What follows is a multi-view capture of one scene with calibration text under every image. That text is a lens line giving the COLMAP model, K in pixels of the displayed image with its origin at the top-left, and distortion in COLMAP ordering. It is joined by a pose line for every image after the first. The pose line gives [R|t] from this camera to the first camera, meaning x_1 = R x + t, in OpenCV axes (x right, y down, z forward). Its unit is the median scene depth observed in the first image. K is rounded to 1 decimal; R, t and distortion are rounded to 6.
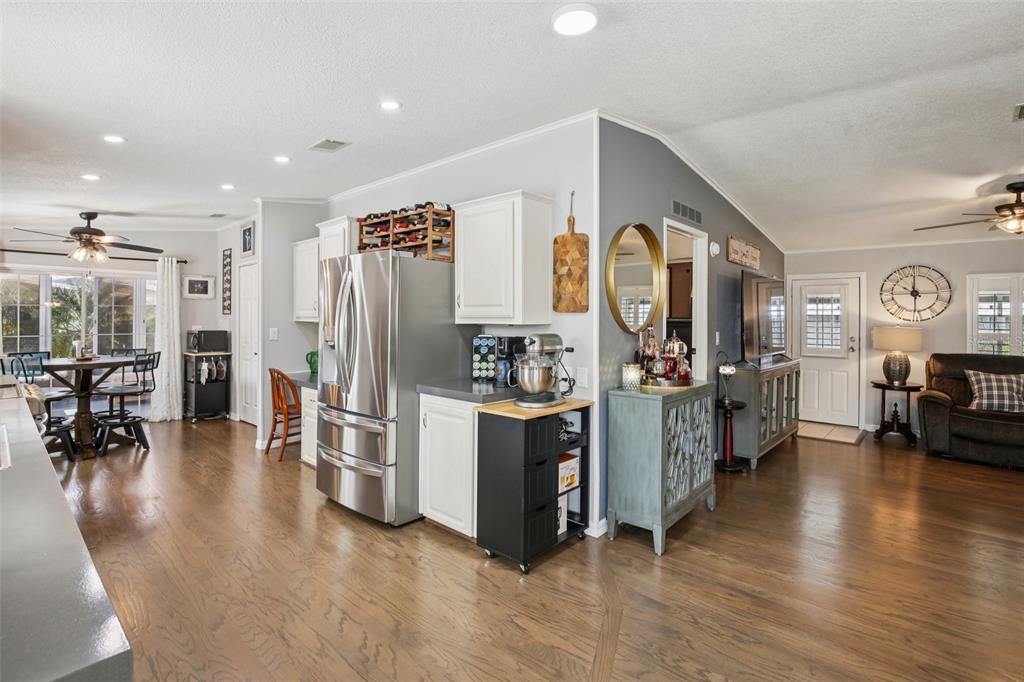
lens RADIAL K [[488.2, 0, 512.0], [0, 488.2, 316.6], [0, 0, 1]] dist [-0.028183, 0.000218]
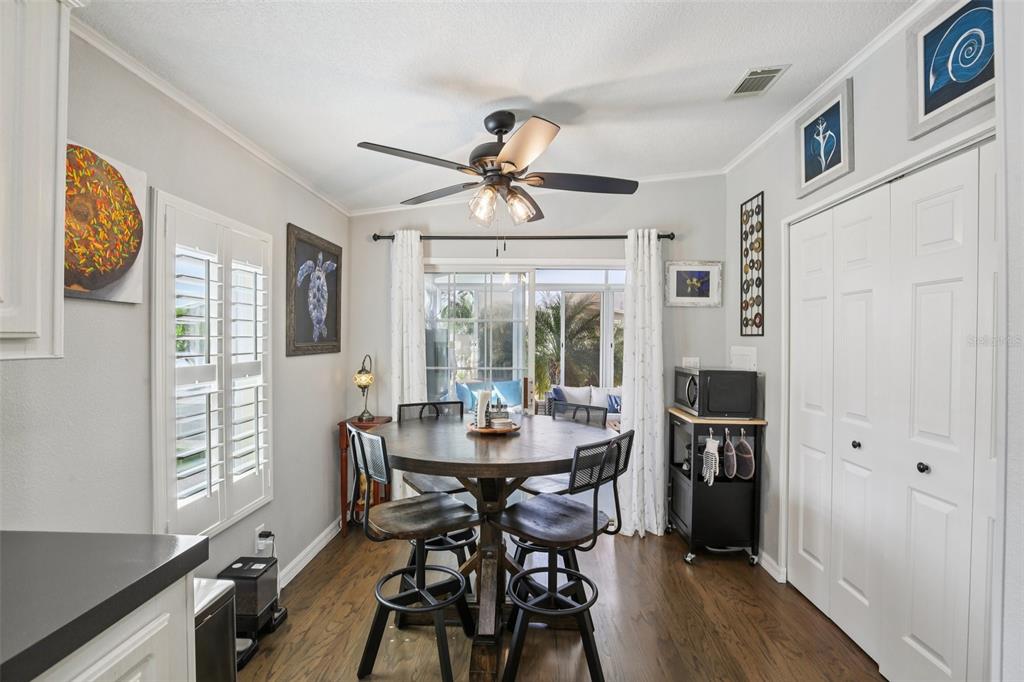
lens RADIAL K [[469.3, 0, 513.3], [0, 469.3, 336.3], [0, 0, 1]] dist [-0.024345, 0.000104]
pose [[0.643283, -0.000721, -0.765628, -0.714410], [-0.004301, 0.999980, -0.004555, -0.001839], [0.765617, 0.006223, 0.643267, 0.966909]]
